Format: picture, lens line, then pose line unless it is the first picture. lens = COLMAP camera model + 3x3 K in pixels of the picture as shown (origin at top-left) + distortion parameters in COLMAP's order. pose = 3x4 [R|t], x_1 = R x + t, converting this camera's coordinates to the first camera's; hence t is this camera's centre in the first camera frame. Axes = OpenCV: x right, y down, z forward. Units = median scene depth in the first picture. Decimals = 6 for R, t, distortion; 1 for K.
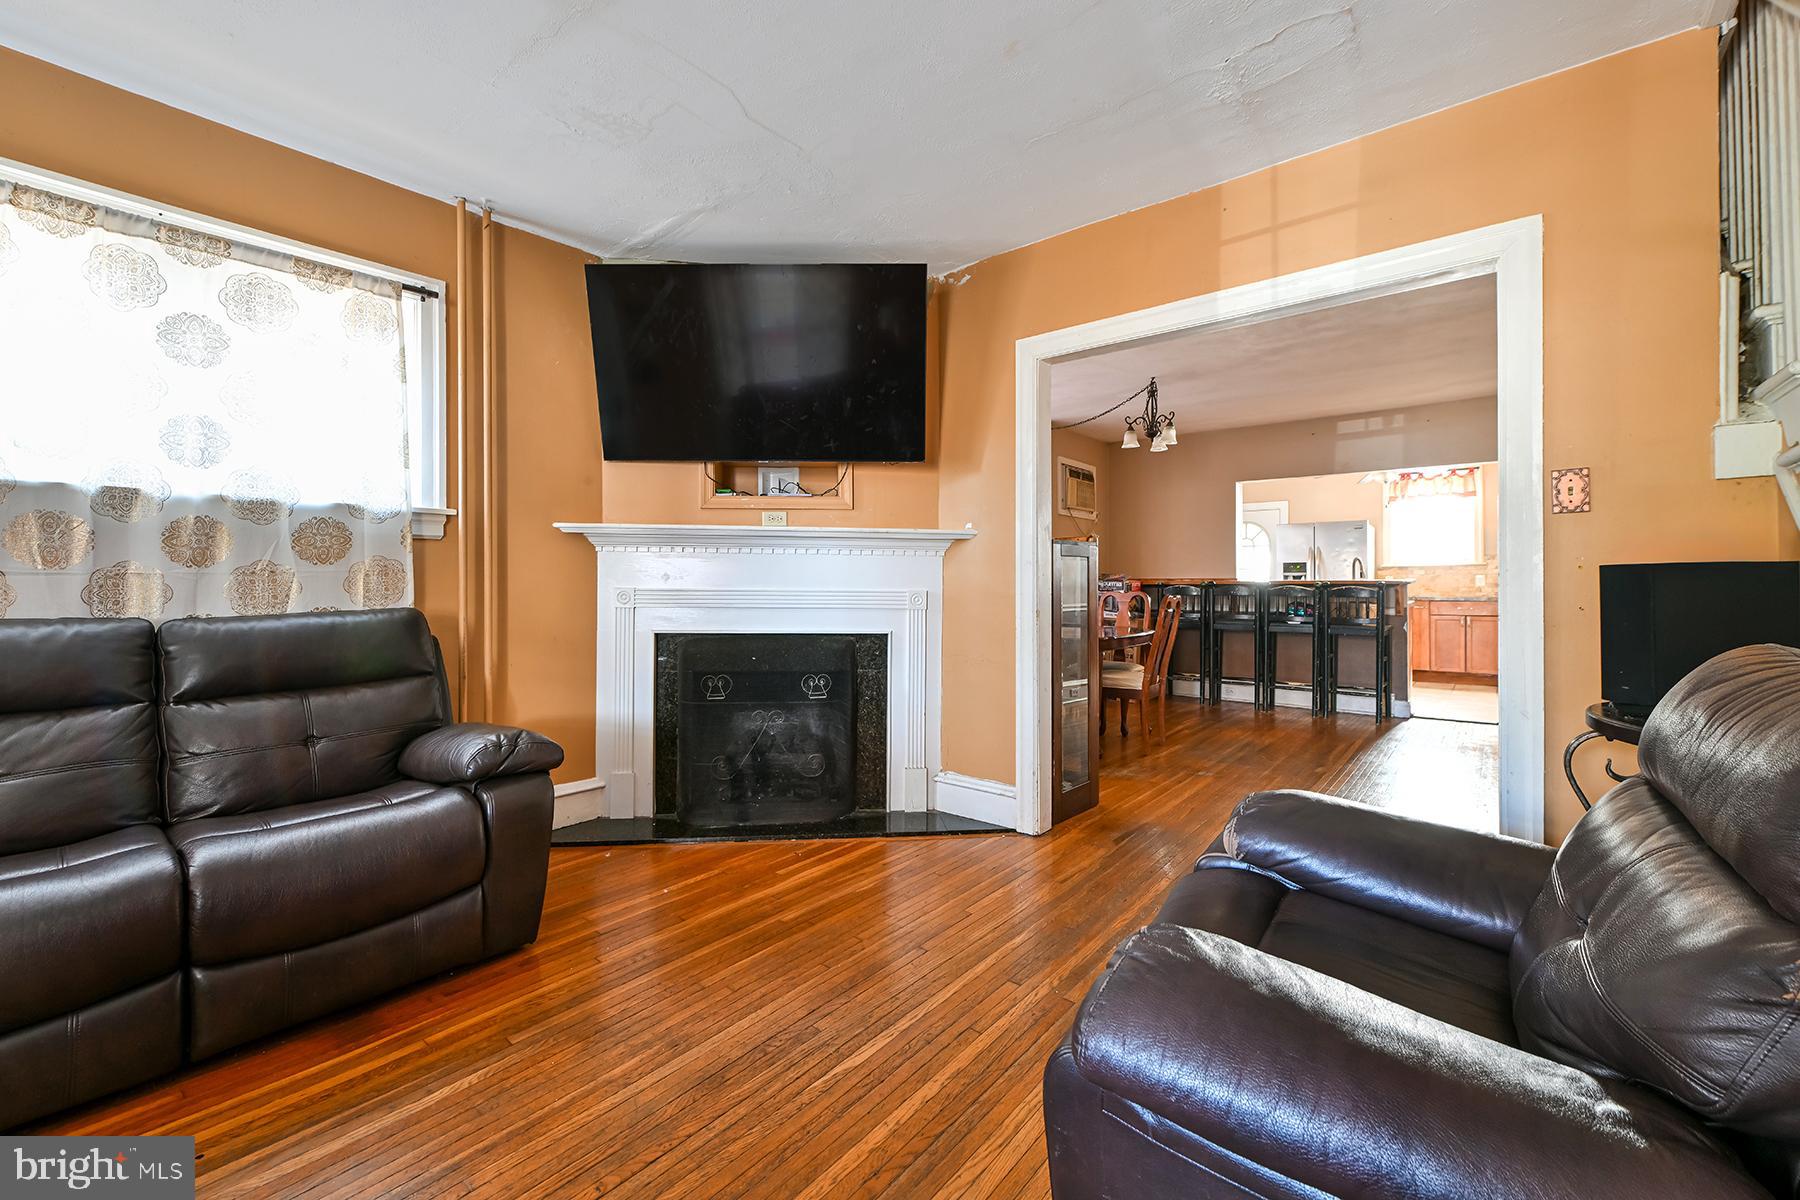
lens RADIAL K [[731.2, 0, 919.7], [0, 731.2, 585.9], [0, 0, 1]] dist [-0.002828, -0.000486]
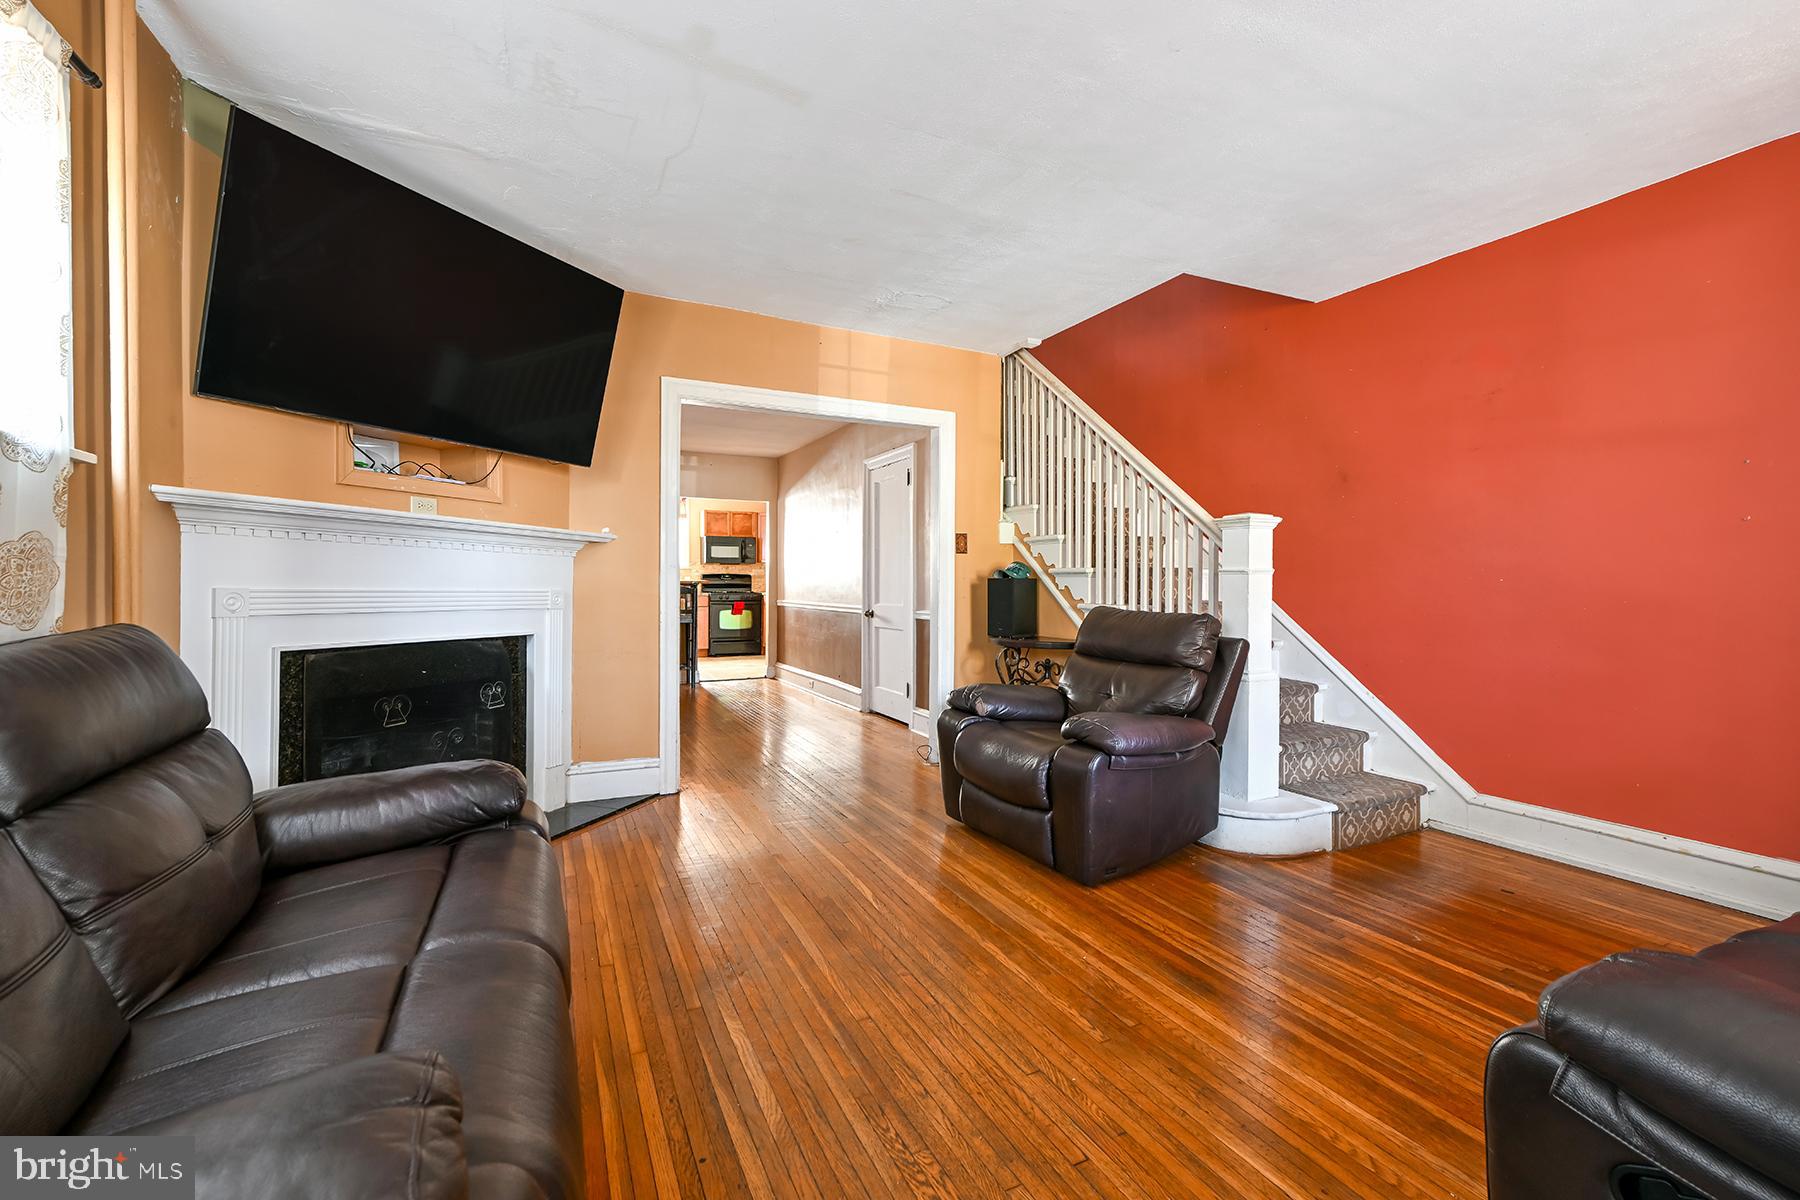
lens RADIAL K [[731.2, 0, 915.3], [0, 731.2, 592.4], [0, 0, 1]] dist [-0.002828, -0.000486]
pose [[0.416879, -0.005964, 0.908943, -0.764491], [-0.004846, 0.999950, 0.008784, -0.001729], [-0.908949, -0.008066, 0.416829, 0.139202]]
